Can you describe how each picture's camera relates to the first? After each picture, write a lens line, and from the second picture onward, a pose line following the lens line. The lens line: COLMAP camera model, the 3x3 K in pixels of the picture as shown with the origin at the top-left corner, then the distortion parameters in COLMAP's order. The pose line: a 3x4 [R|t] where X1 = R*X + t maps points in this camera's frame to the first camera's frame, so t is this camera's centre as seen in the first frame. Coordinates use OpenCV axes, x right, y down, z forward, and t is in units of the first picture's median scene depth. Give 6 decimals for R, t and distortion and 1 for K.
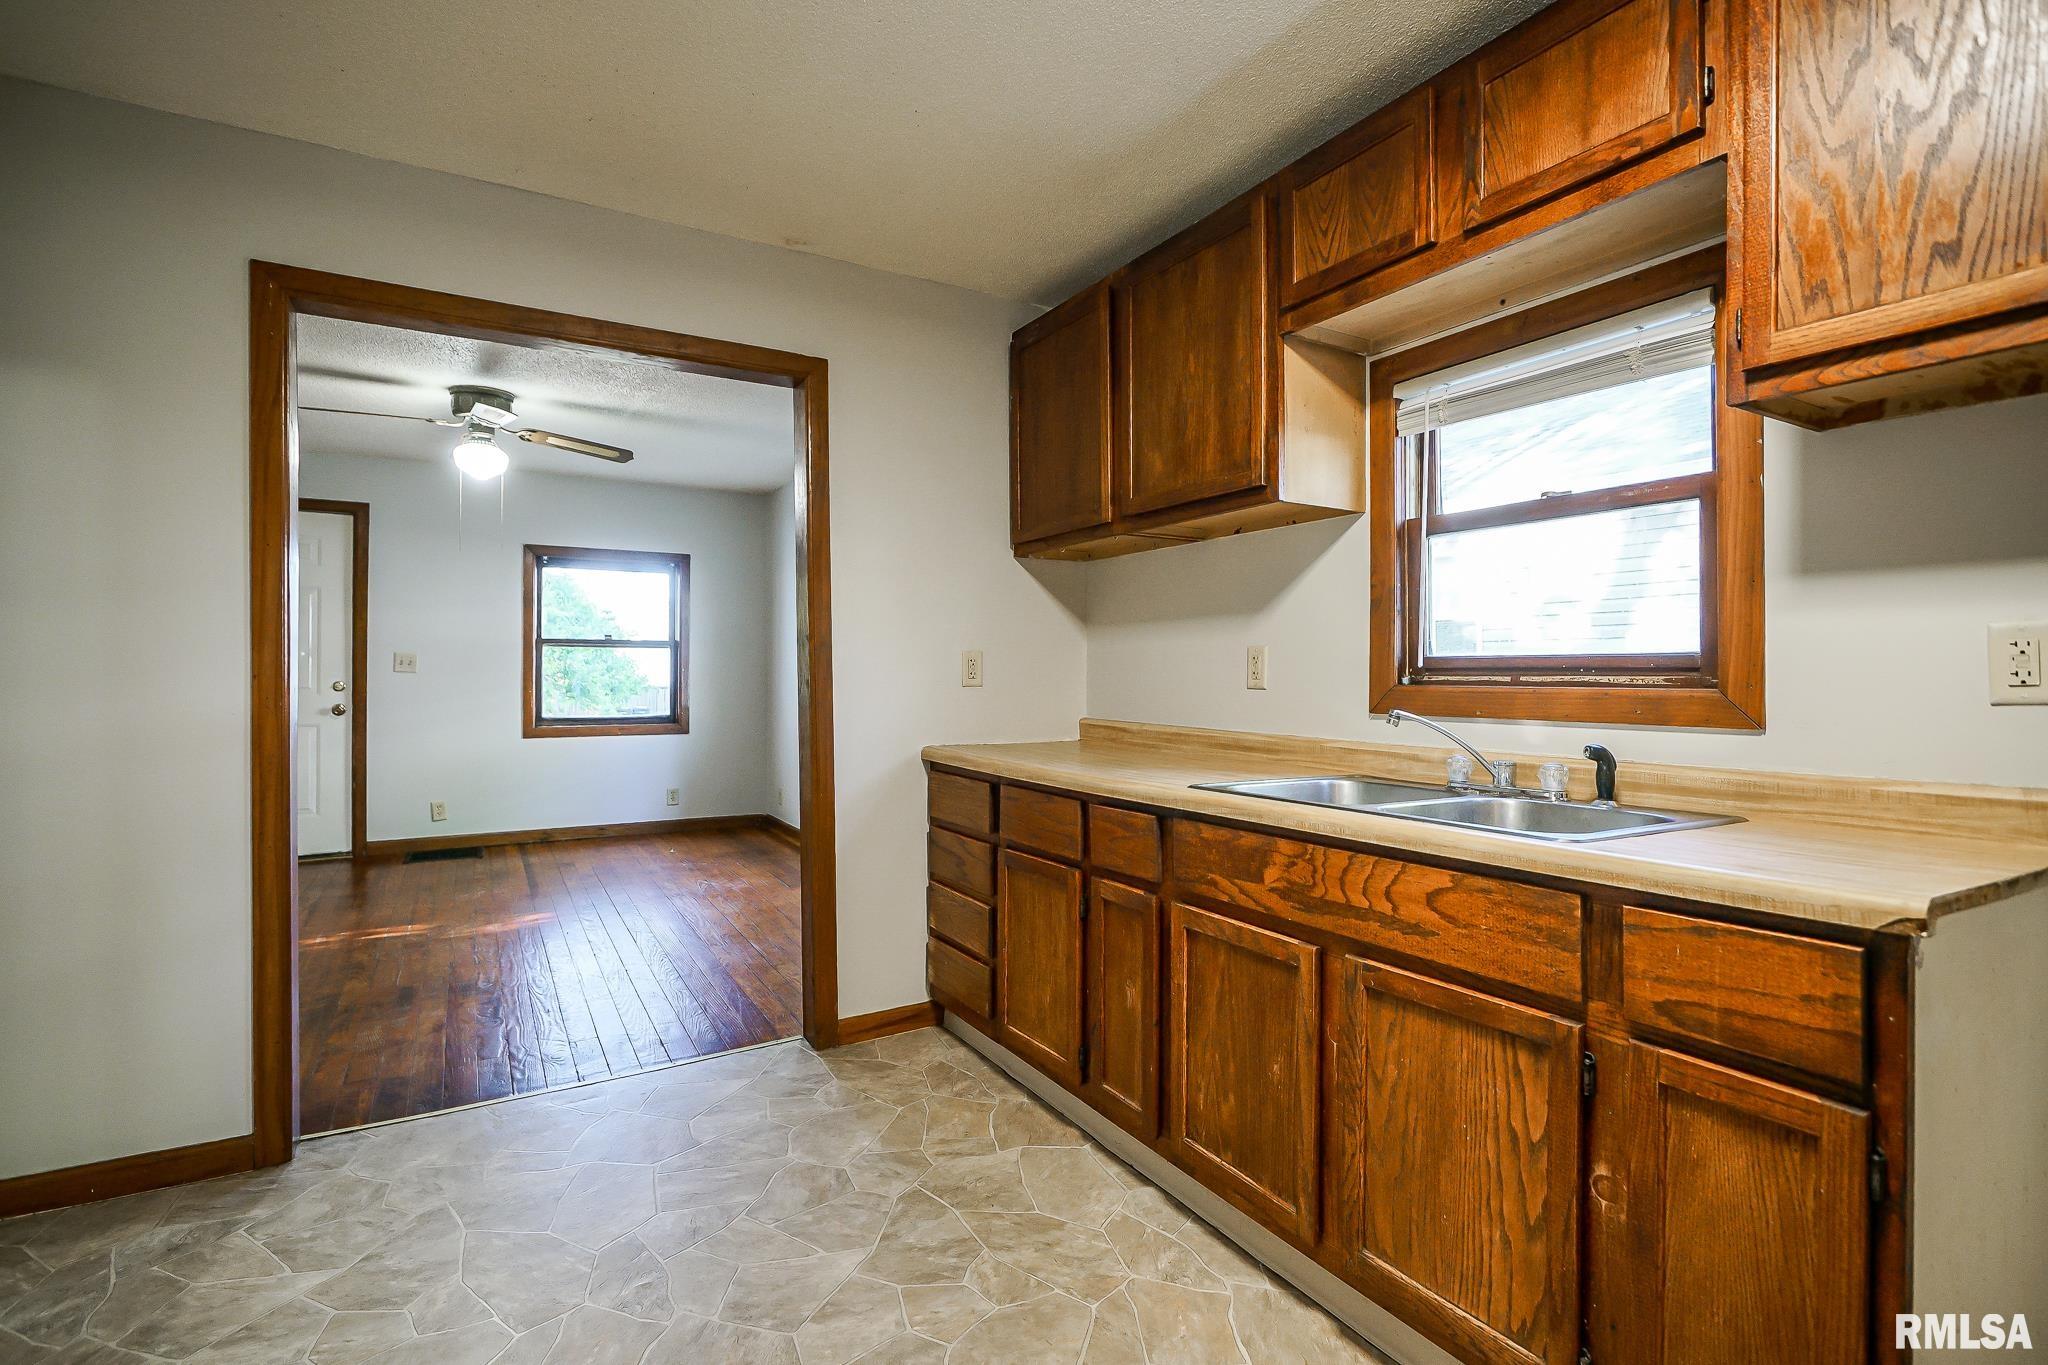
lens RADIAL K [[951.8, 0, 1028.8], [0, 951.8, 677.6], [0, 0, 1]] dist [0.001427, 0.000208]
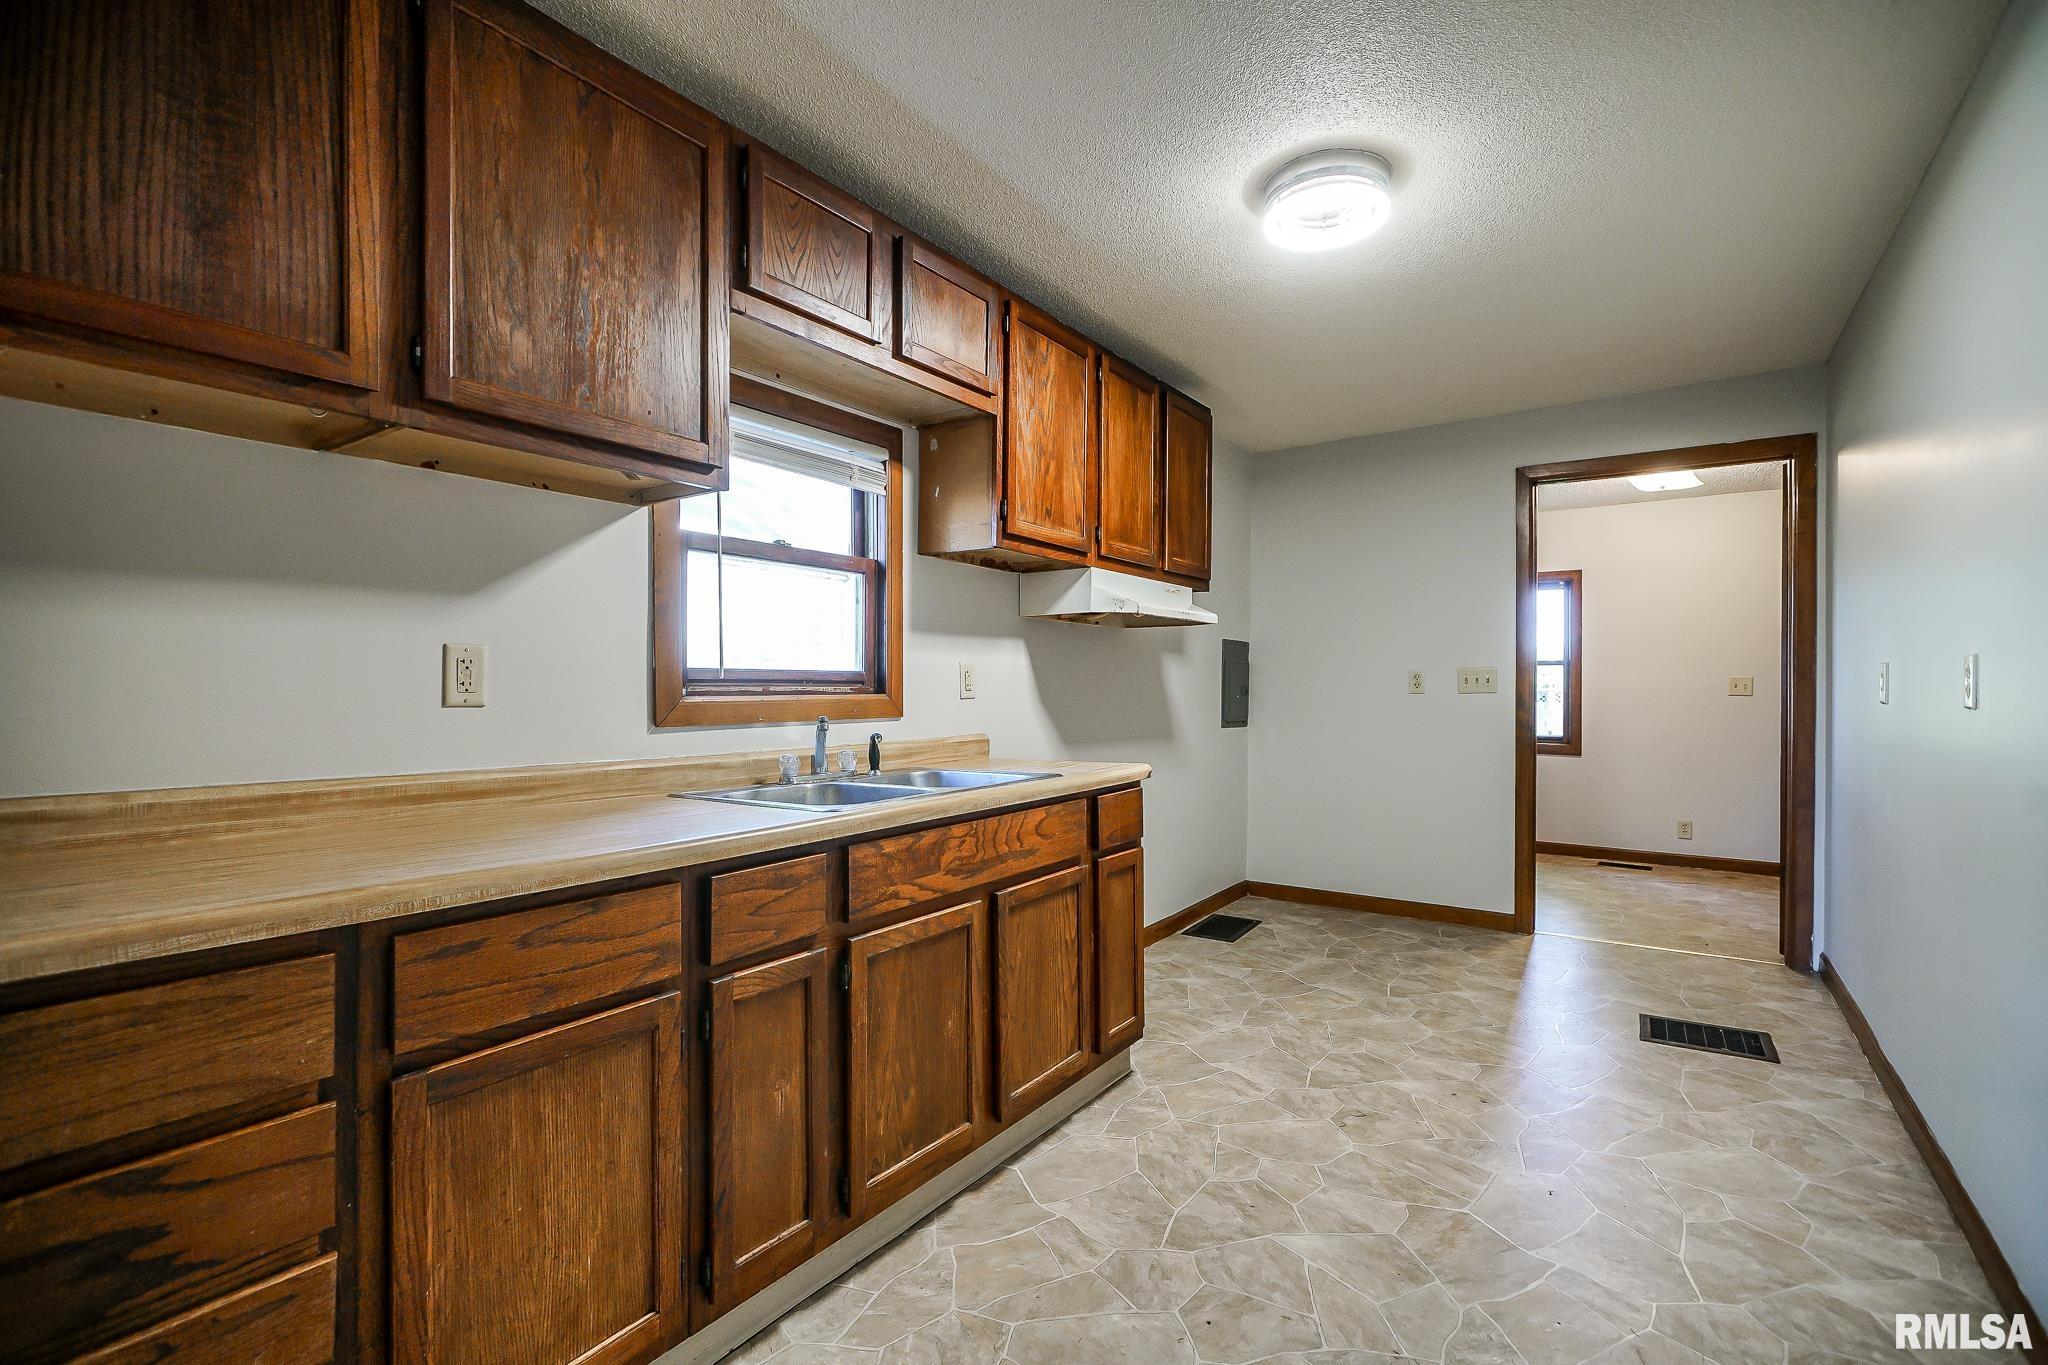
lens RADIAL K [[940.0, 0, 1024.9], [0, 940.0, 692.6], [0, 0, 1]] dist [-0.001521, 0.000282]
pose [[-0.410800, -0.008396, 0.911687, -0.798865], [0.002005, 0.999947, 0.010112, -0.006238], [-0.911723, 0.005982, -0.410761, 1.346519]]
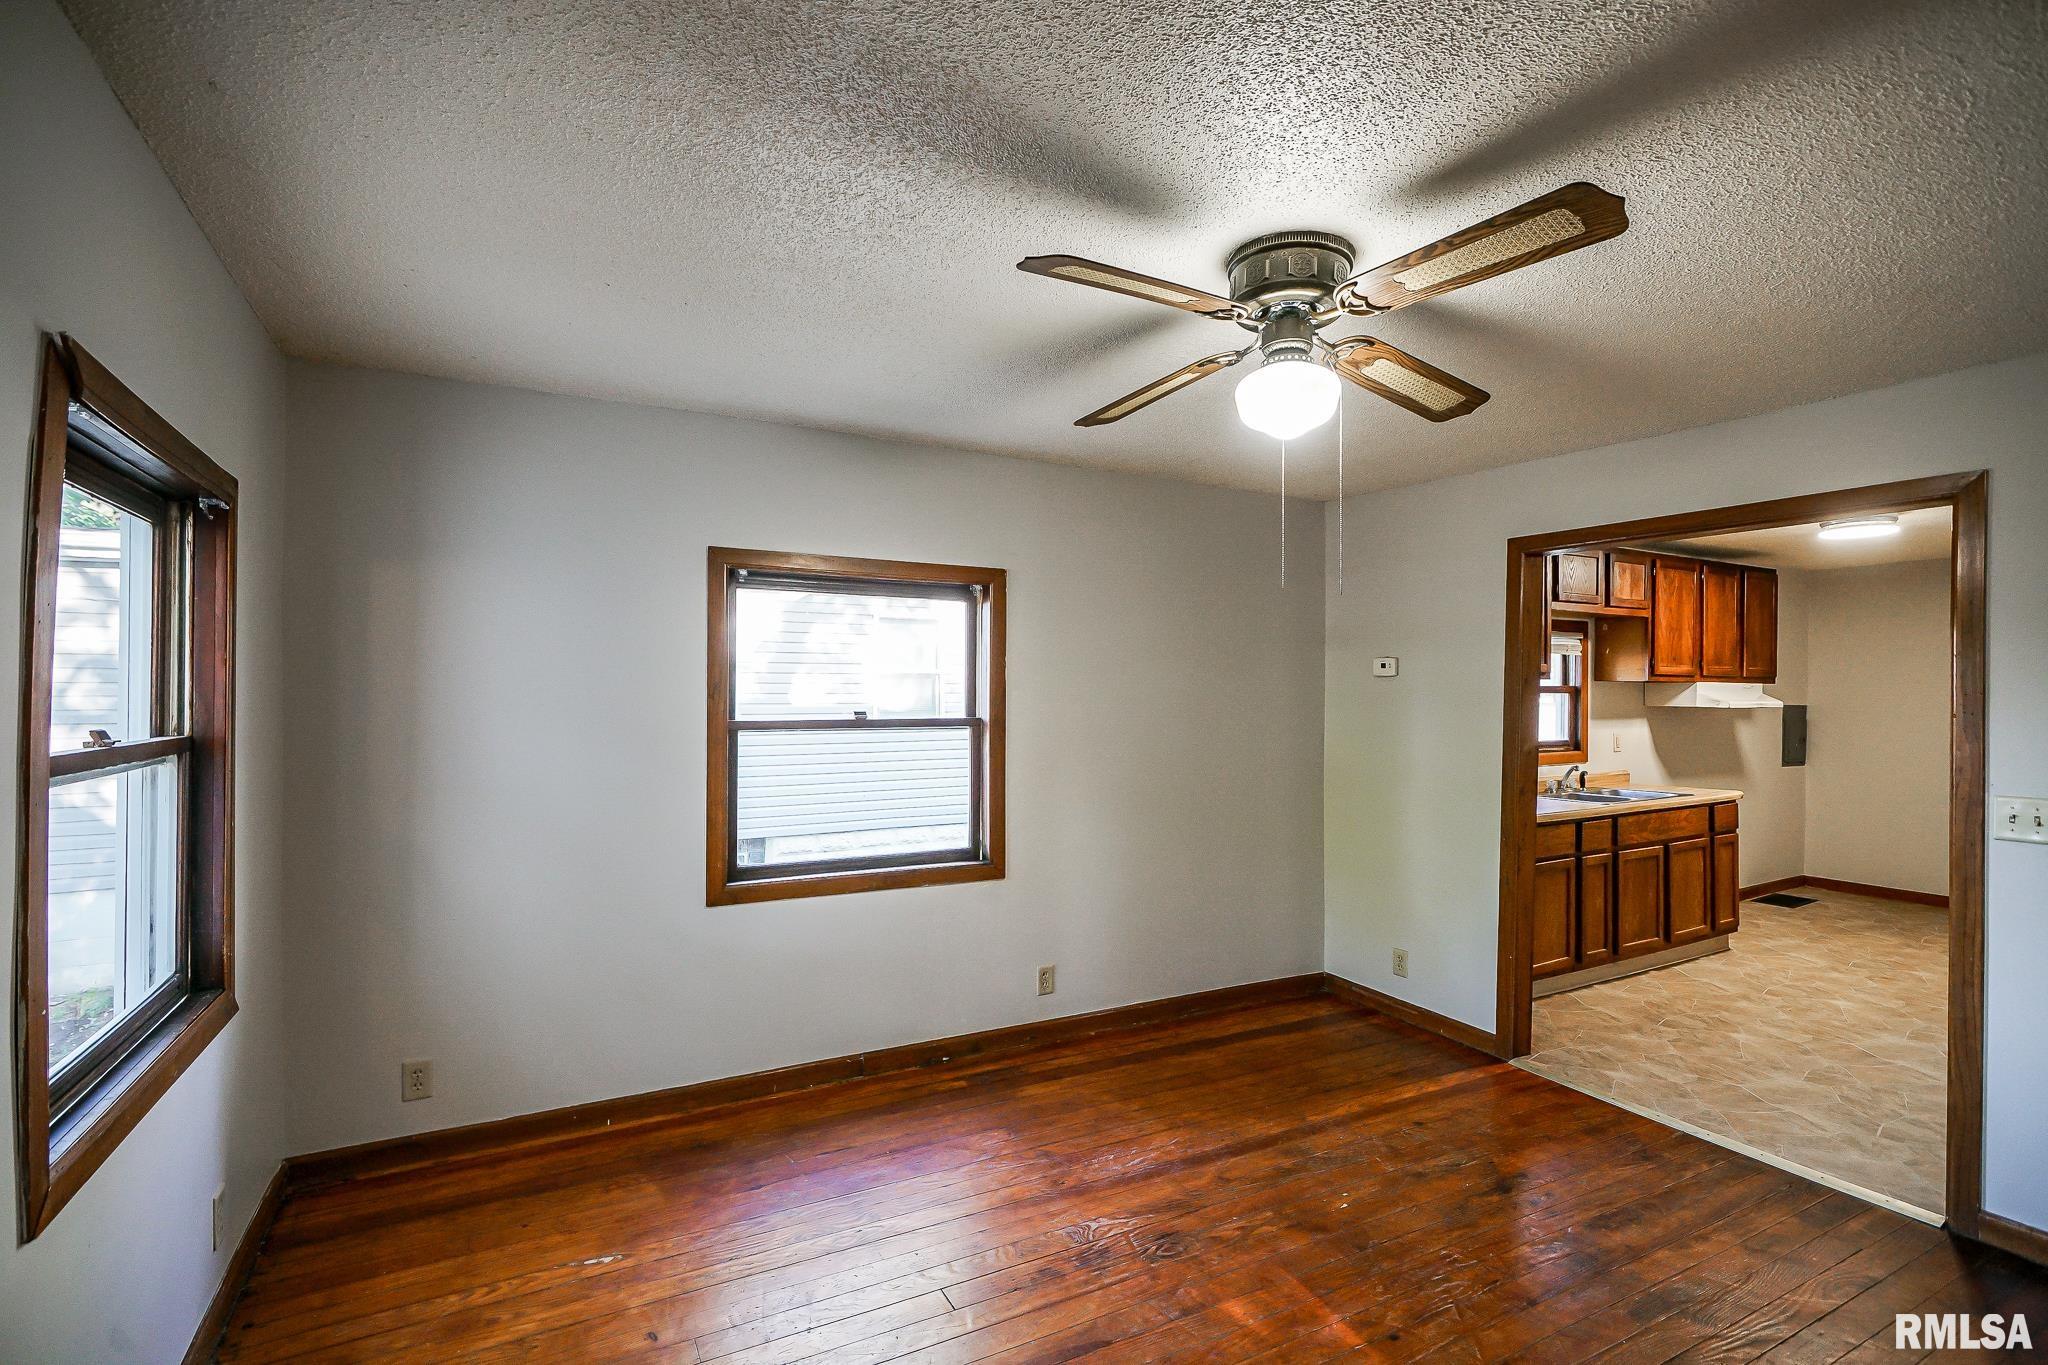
lens RADIAL K [[933.1, 0, 976.6], [0, 933.1, 686.3], [0, 0, 1]] dist [0.000093, -0.000334]
pose [[0.065832, -0.002602, 0.997827, -2.580577], [0.002253, 0.999994, 0.002459, -0.217617], [-0.997828, 0.002087, 0.065838, 2.745321]]
